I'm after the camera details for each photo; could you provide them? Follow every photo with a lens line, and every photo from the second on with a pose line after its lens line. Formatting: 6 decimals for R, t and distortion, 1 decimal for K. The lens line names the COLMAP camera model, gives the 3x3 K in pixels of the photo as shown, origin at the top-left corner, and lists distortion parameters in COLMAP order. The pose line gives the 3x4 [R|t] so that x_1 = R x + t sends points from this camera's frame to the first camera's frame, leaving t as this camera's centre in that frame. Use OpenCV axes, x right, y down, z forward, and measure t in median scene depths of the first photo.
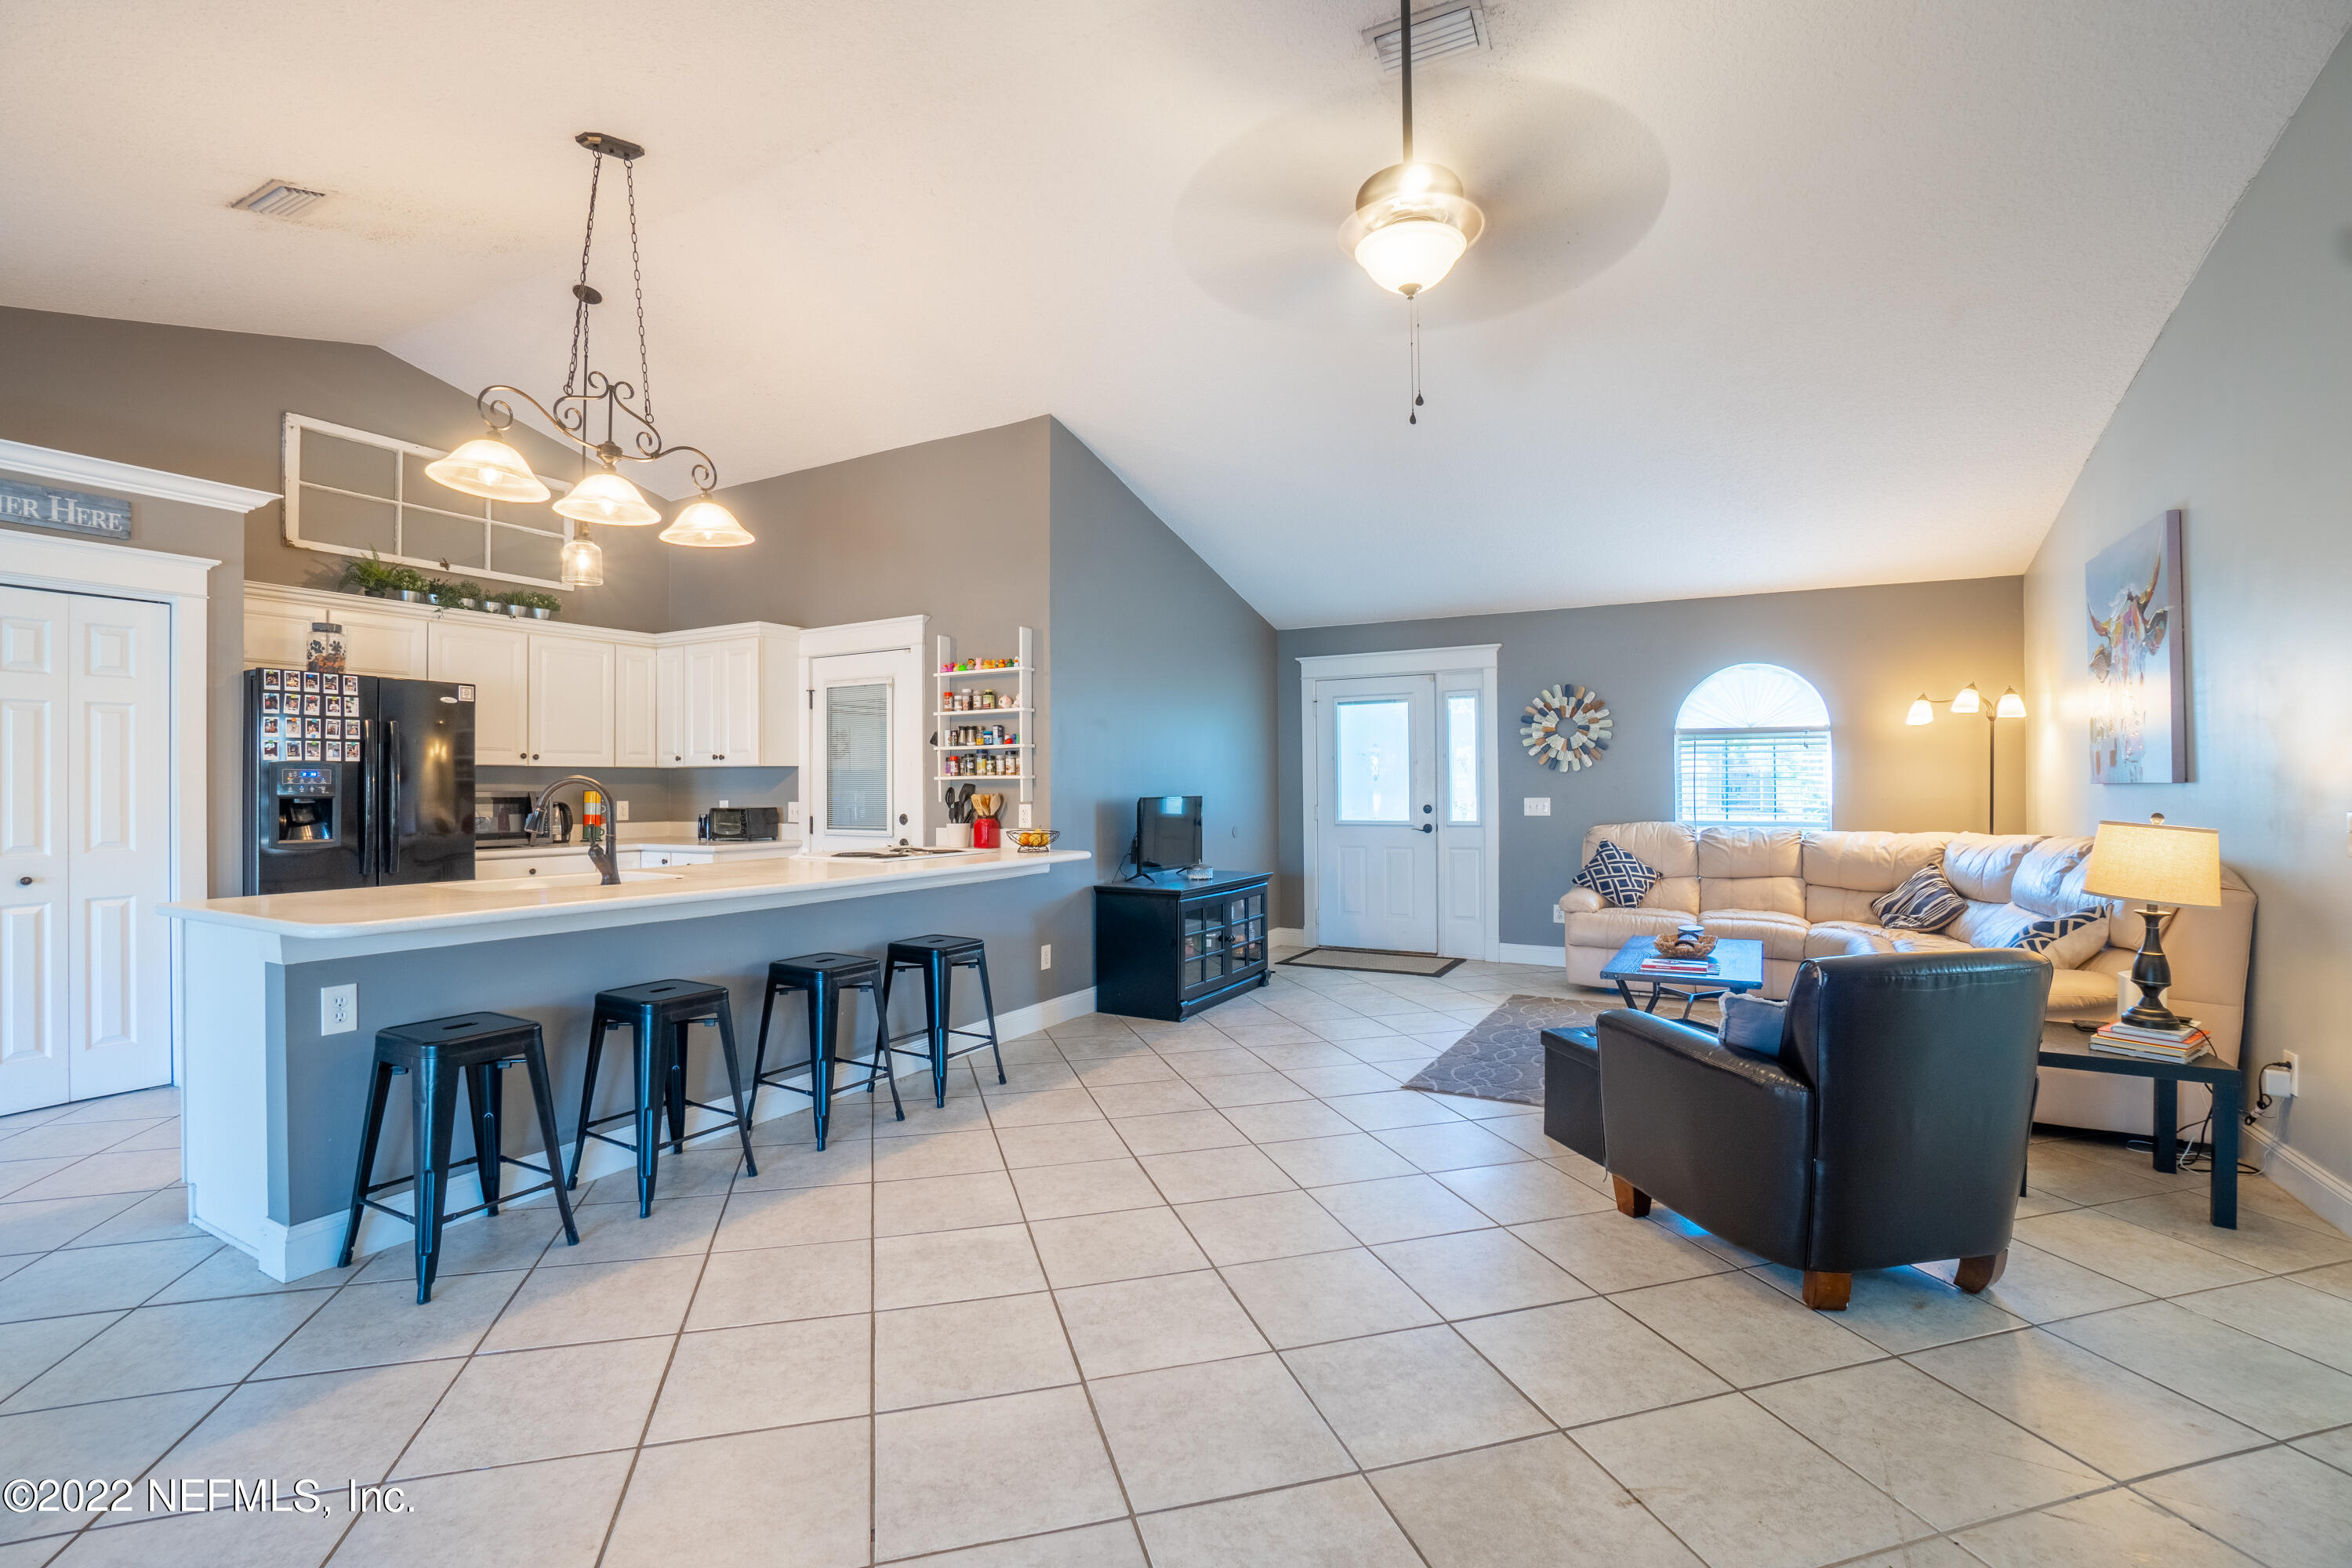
lens RADIAL K [[1069.5, 0, 1179.7], [0, 1069.5, 781.2], [0, 0, 1]] dist [-0.061686, 0.022572]
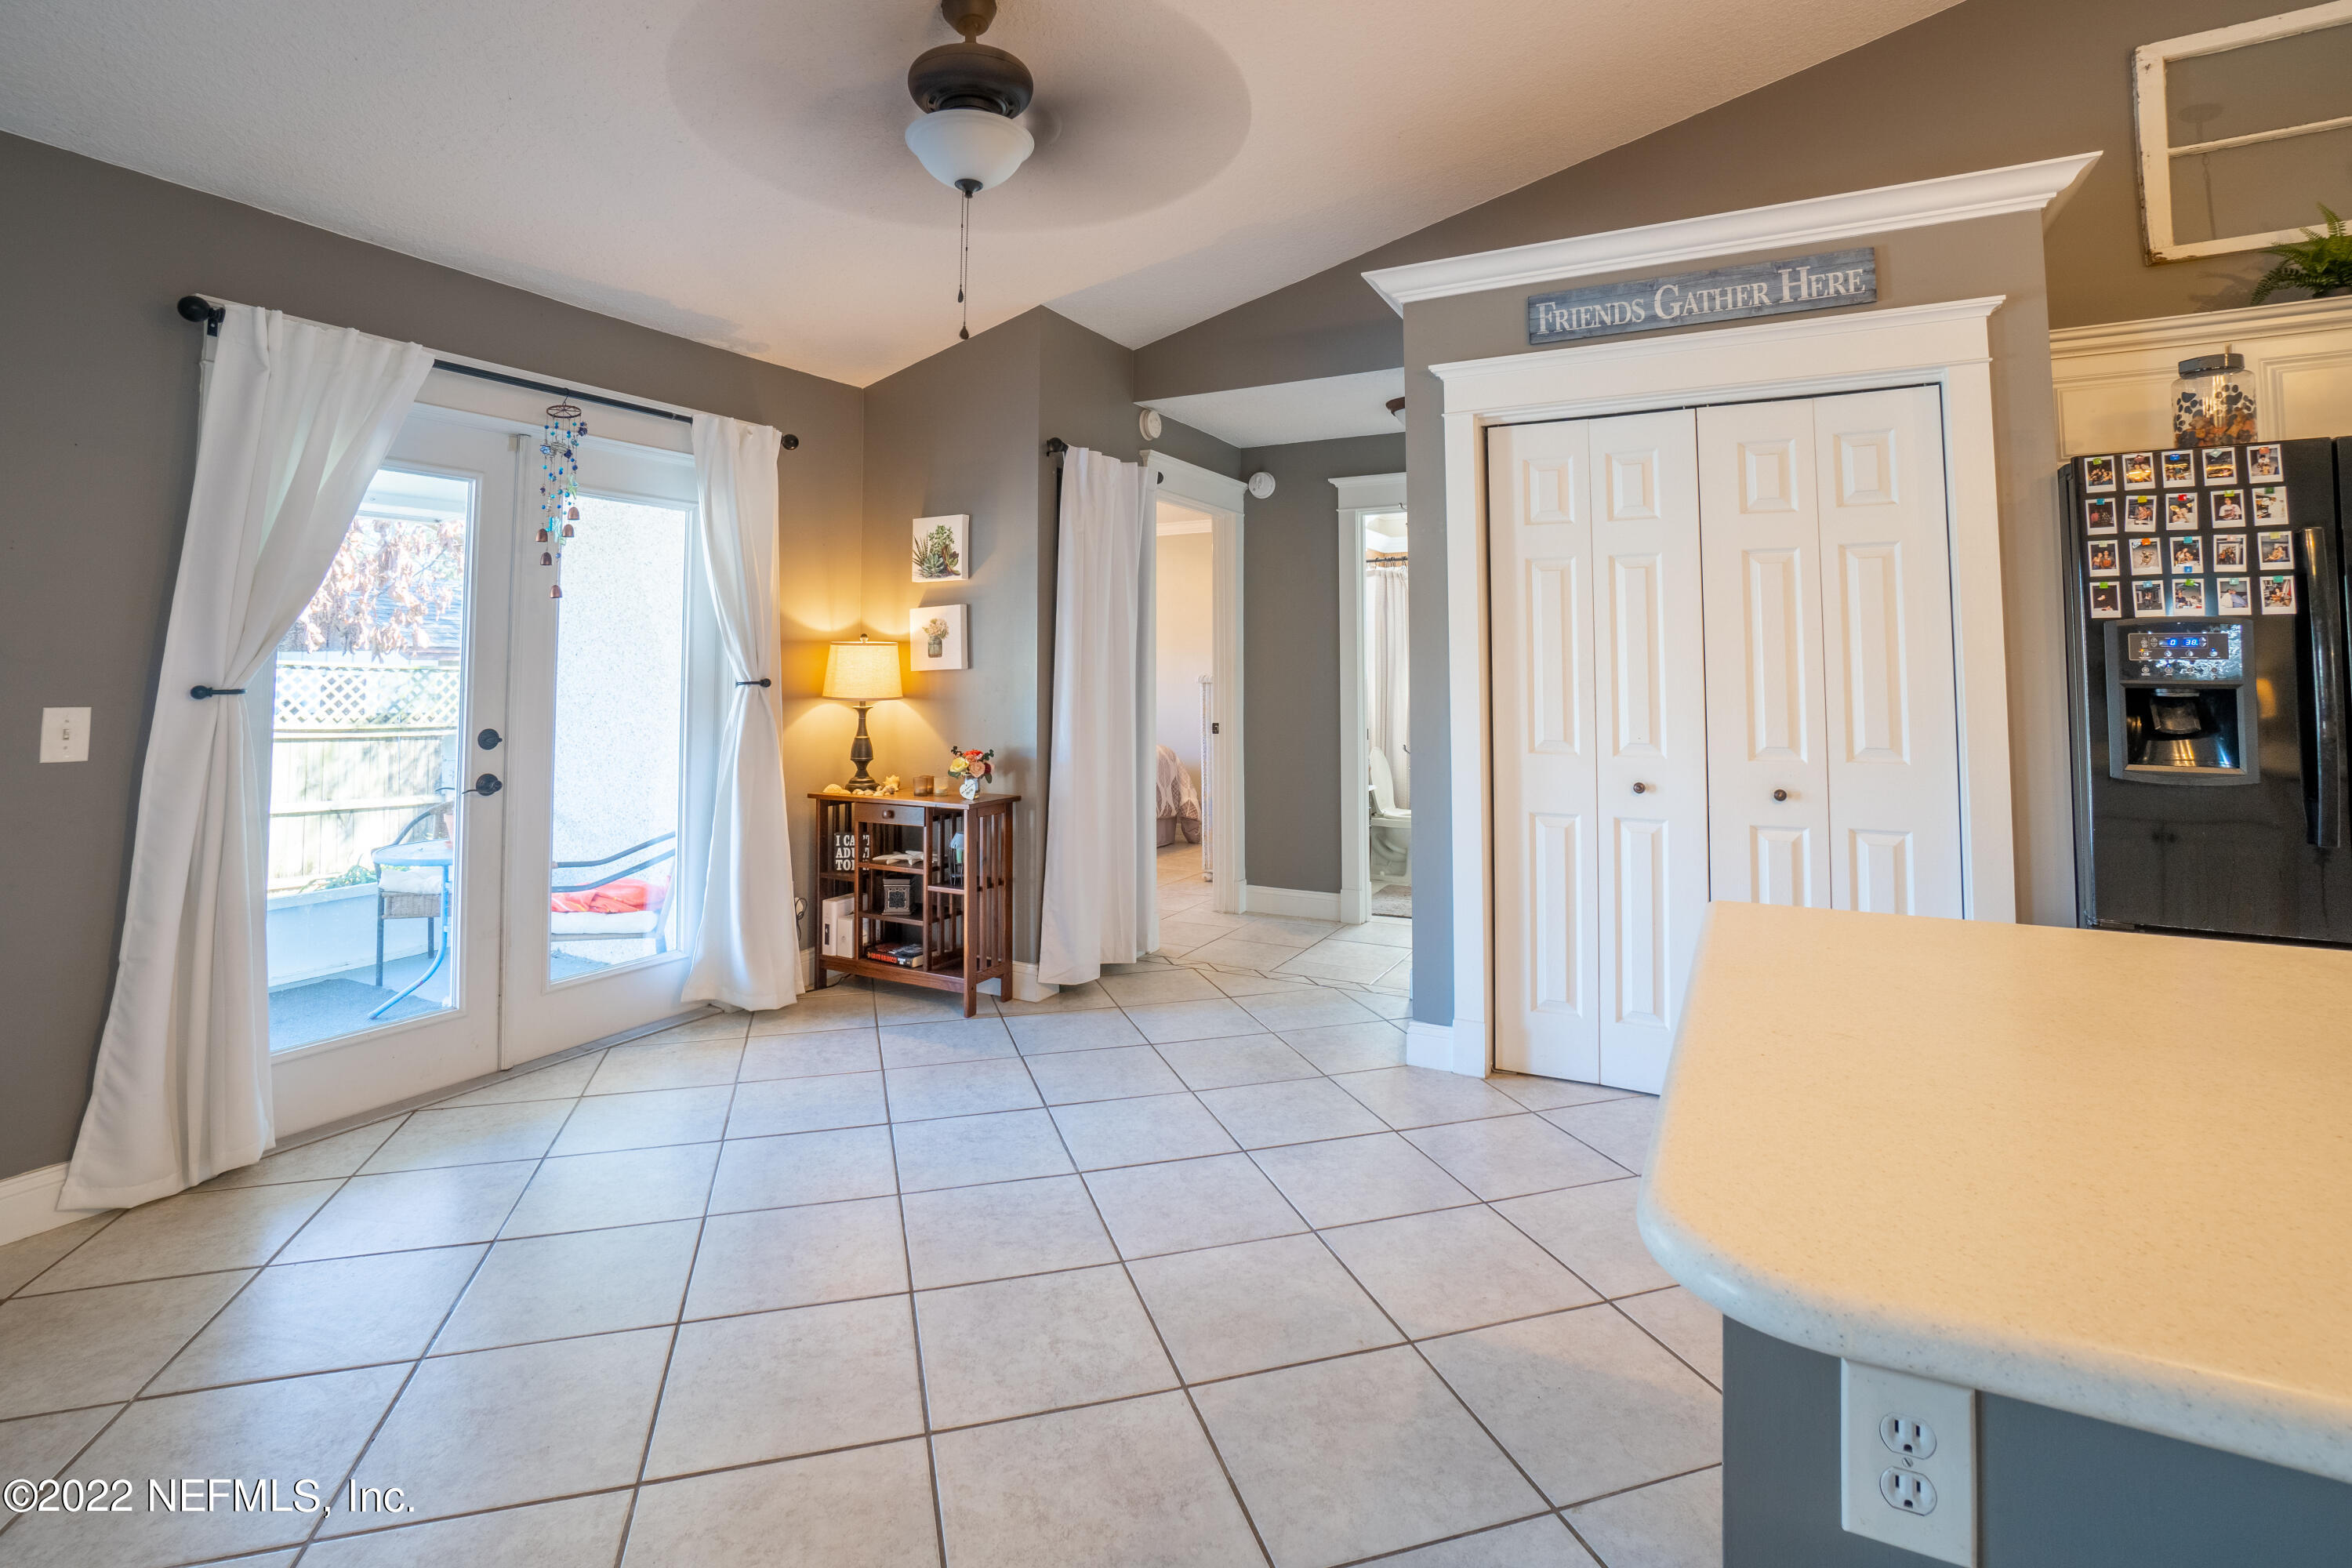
lens RADIAL K [[1075.9, 0, 1175.7], [0, 1075.9, 606.7], [0, 0, 1]] dist [-0.047744, 0.020172]
pose [[0.013325, -0.056092, -0.998337, -0.260262], [0.004068, 0.998420, -0.056042, 0.002744], [0.999903, -0.003314, 0.013532, 0.397660]]
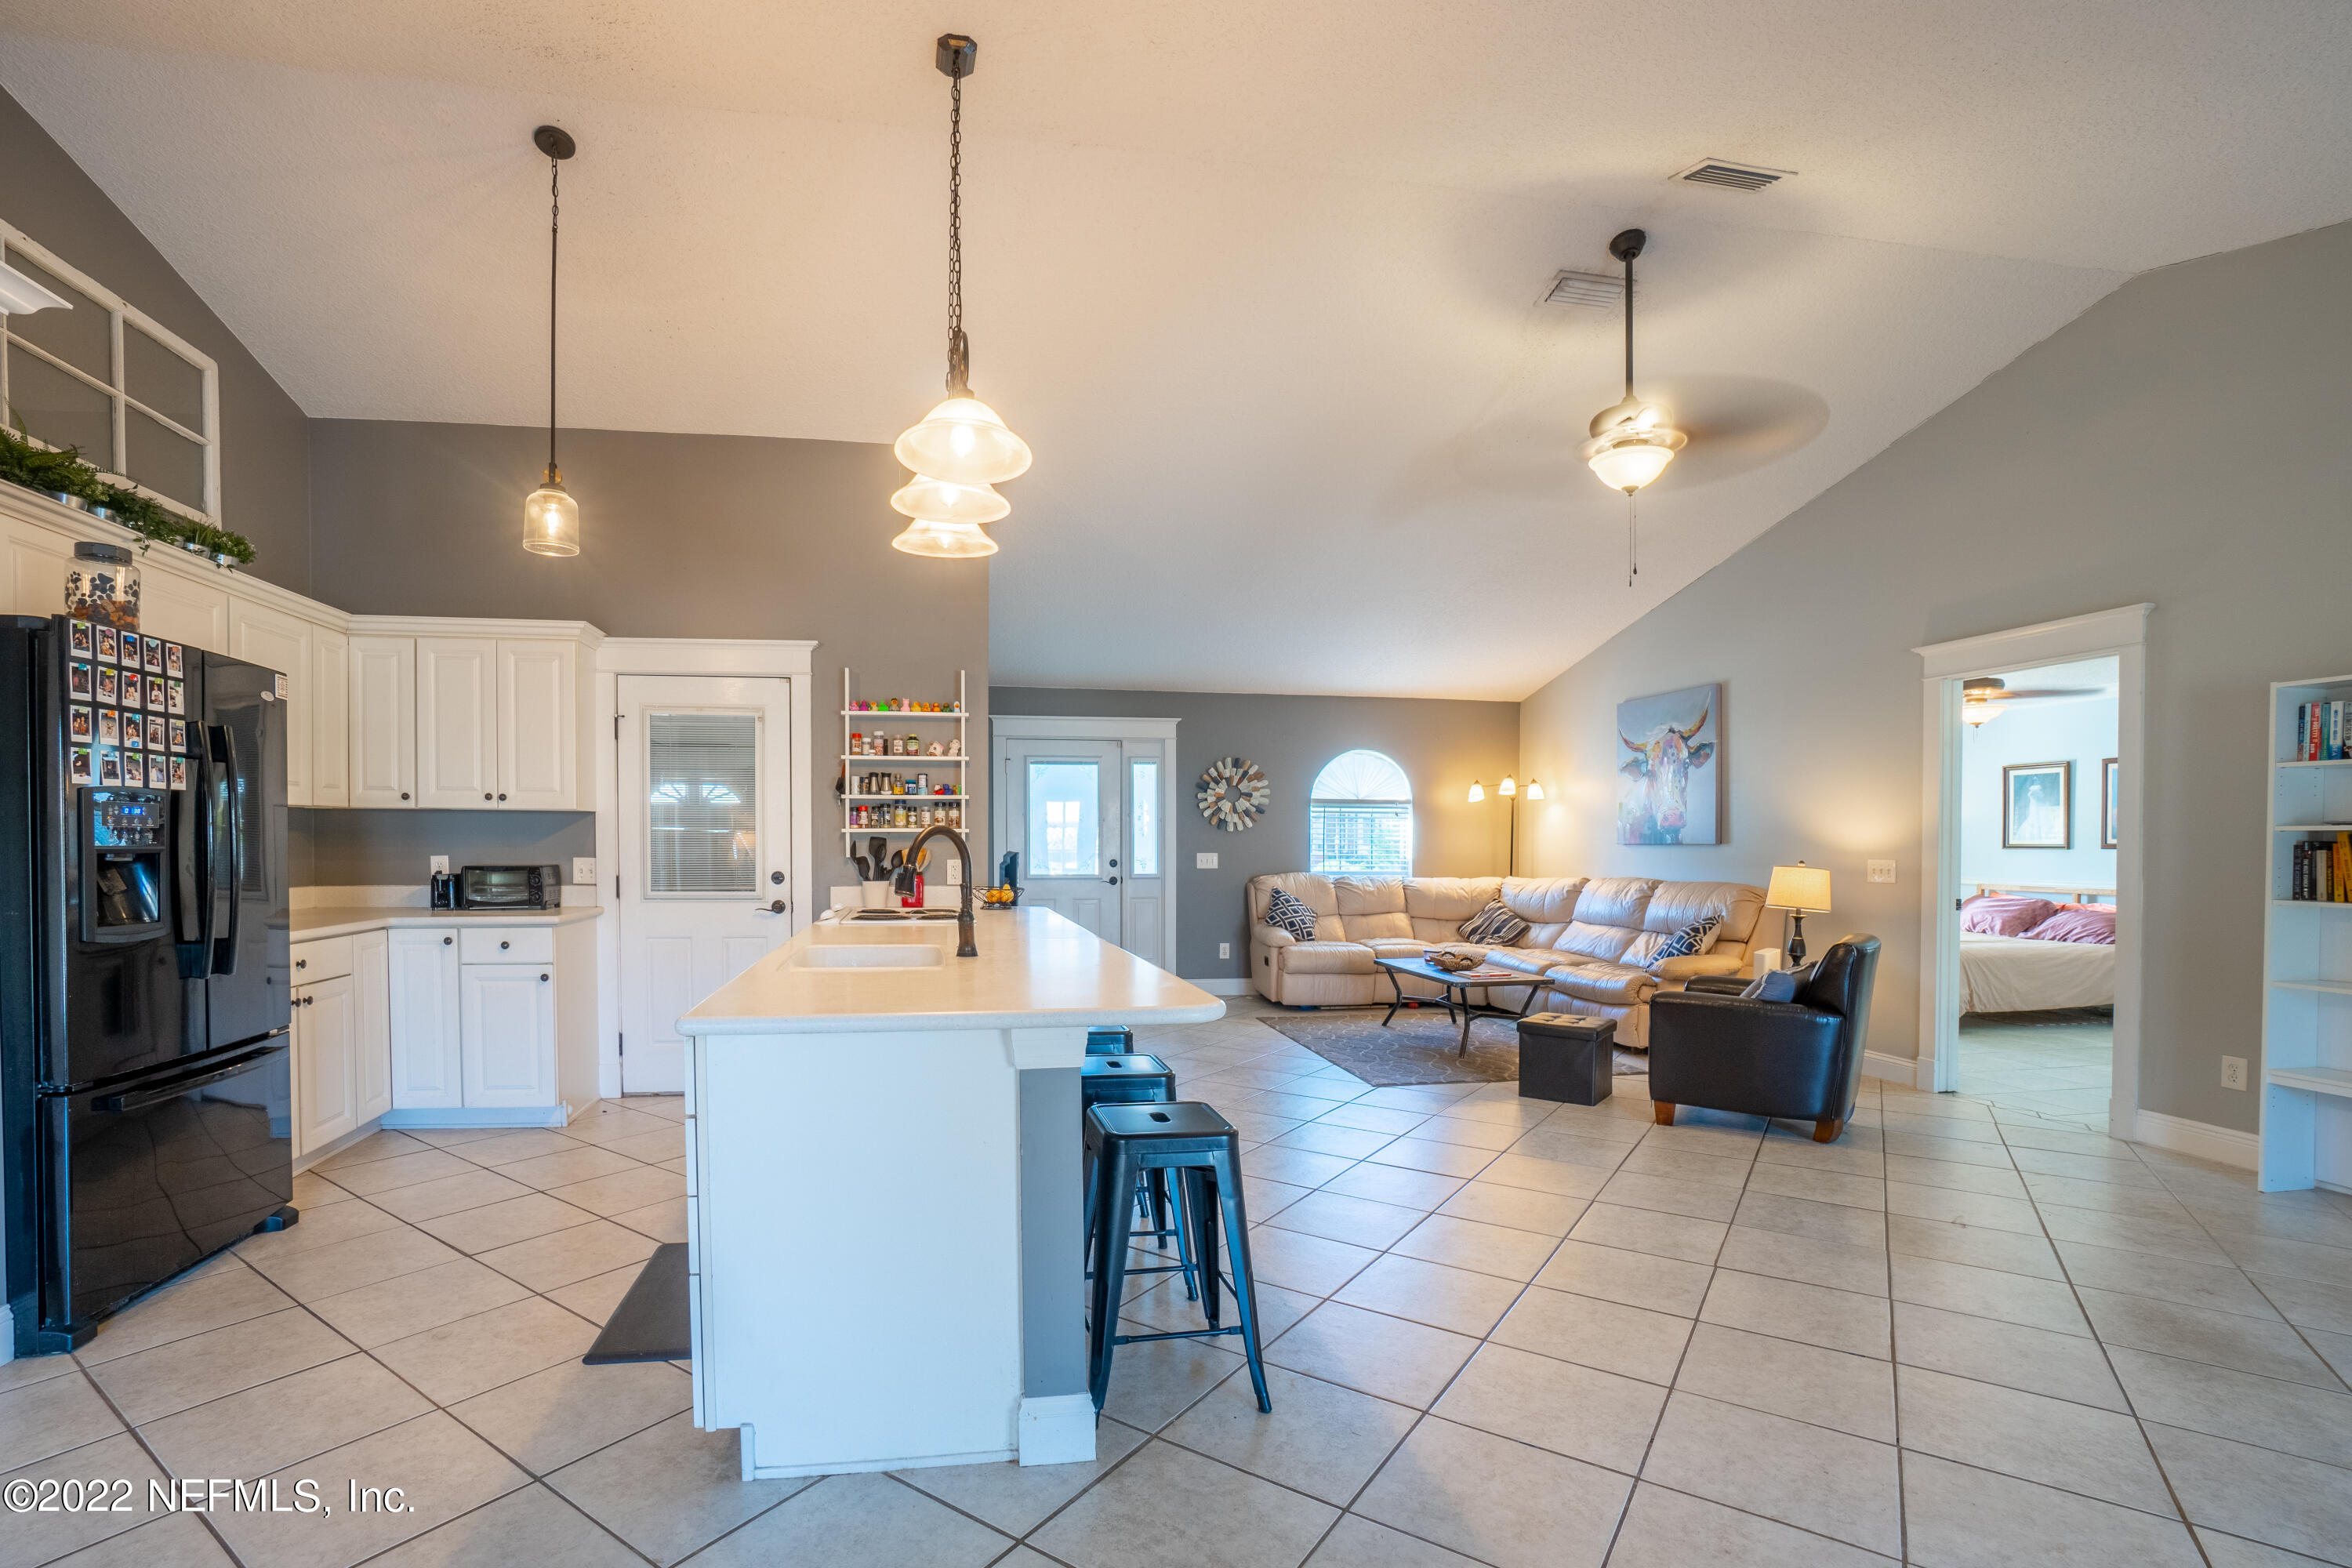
lens RADIAL K [[1087.5, 0, 1144.8], [0, 1087.5, 860.5], [0, 0, 1]] dist [-0.037364, 0.014027]
pose [[0.775208, -0.004128, 0.631692, -0.647040], [-0.009051, 0.999803, 0.017641, 0.004566], [-0.631641, -0.019393, 0.775018, 0.156237]]
